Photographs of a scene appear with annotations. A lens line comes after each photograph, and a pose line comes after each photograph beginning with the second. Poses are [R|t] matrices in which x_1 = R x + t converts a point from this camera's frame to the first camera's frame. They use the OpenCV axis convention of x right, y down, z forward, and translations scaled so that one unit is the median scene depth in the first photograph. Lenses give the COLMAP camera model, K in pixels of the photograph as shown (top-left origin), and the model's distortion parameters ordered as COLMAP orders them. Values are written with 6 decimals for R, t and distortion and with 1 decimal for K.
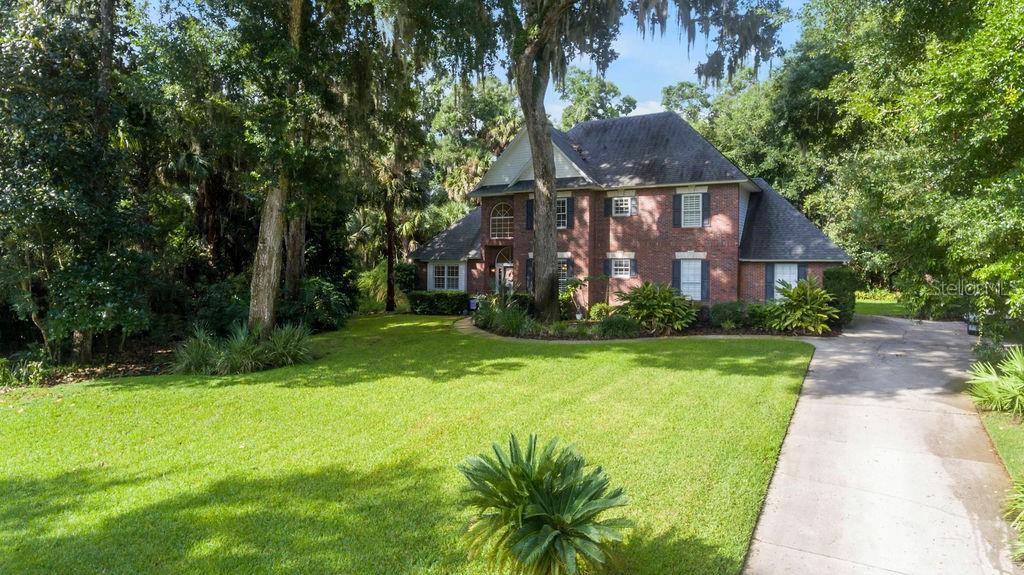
lens RADIAL K [[602.8, 0, 517.0], [0, 602.8, 267.5], [0, 0, 1]] dist [-0.001564, 0.000450]
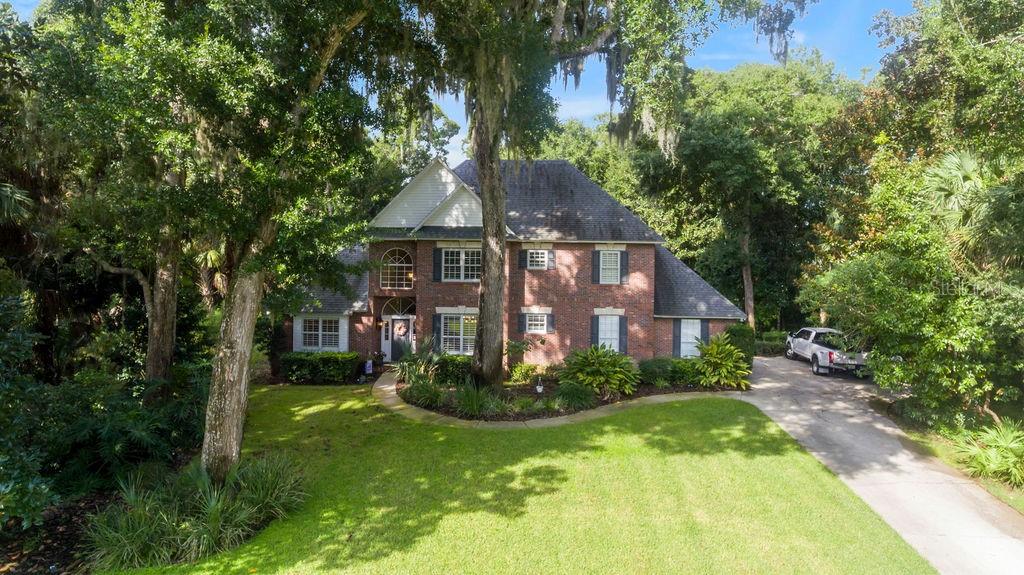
lens RADIAL K [[602.8, 0, 517.7], [0, 602.8, 269.3], [0, 0, 1]] dist [-0.001564, 0.000450]
pose [[0.891489, 0.002255, 0.453037, -0.303239], [-0.004965, 0.999976, 0.004794, -0.093592], [-0.453016, -0.006523, 0.891479, 0.159599]]
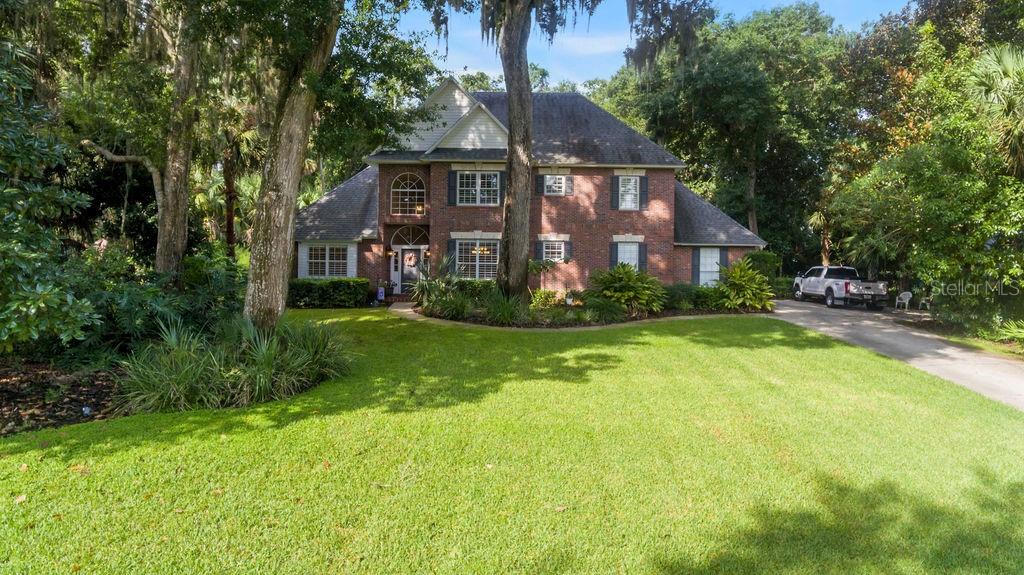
lens RADIAL K [[602.8, 0, 517.5], [0, 602.8, 269.9], [0, 0, 1]] dist [-0.001564, 0.000450]
pose [[0.867441, 0.000690, 0.497539, -0.354710], [-0.003673, 0.999981, 0.005016, 0.026274], [-0.497526, -0.006179, 0.867427, 0.225421]]
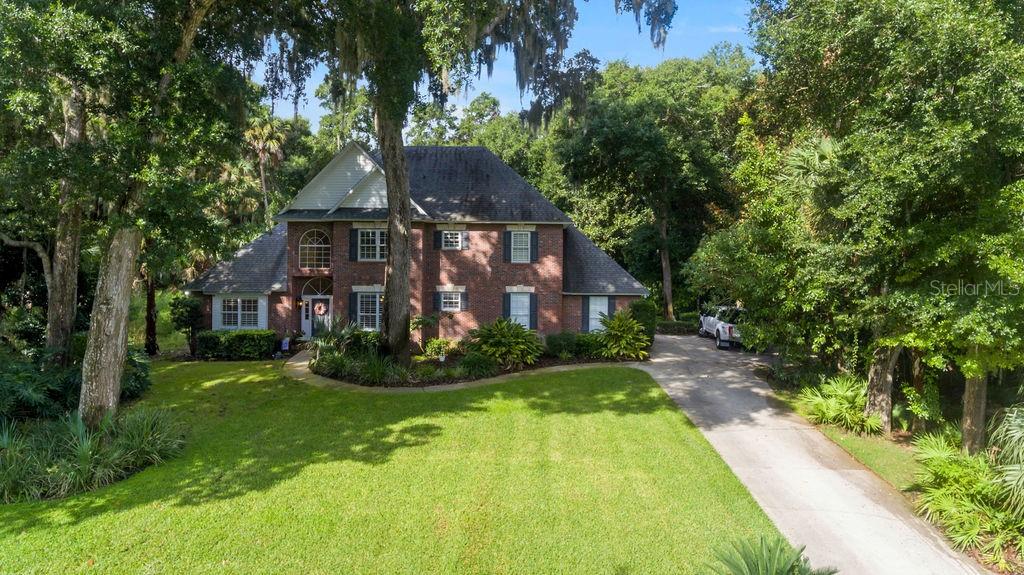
lens RADIAL K [[602.8, 0, 517.5], [0, 602.8, 270.4], [0, 0, 1]] dist [-0.001564, 0.000450]
pose [[0.866755, -0.003571, 0.498721, -0.242600], [0.000478, 0.999980, 0.006331, -0.059453], [-0.498733, -0.005249, 0.866740, 0.075494]]
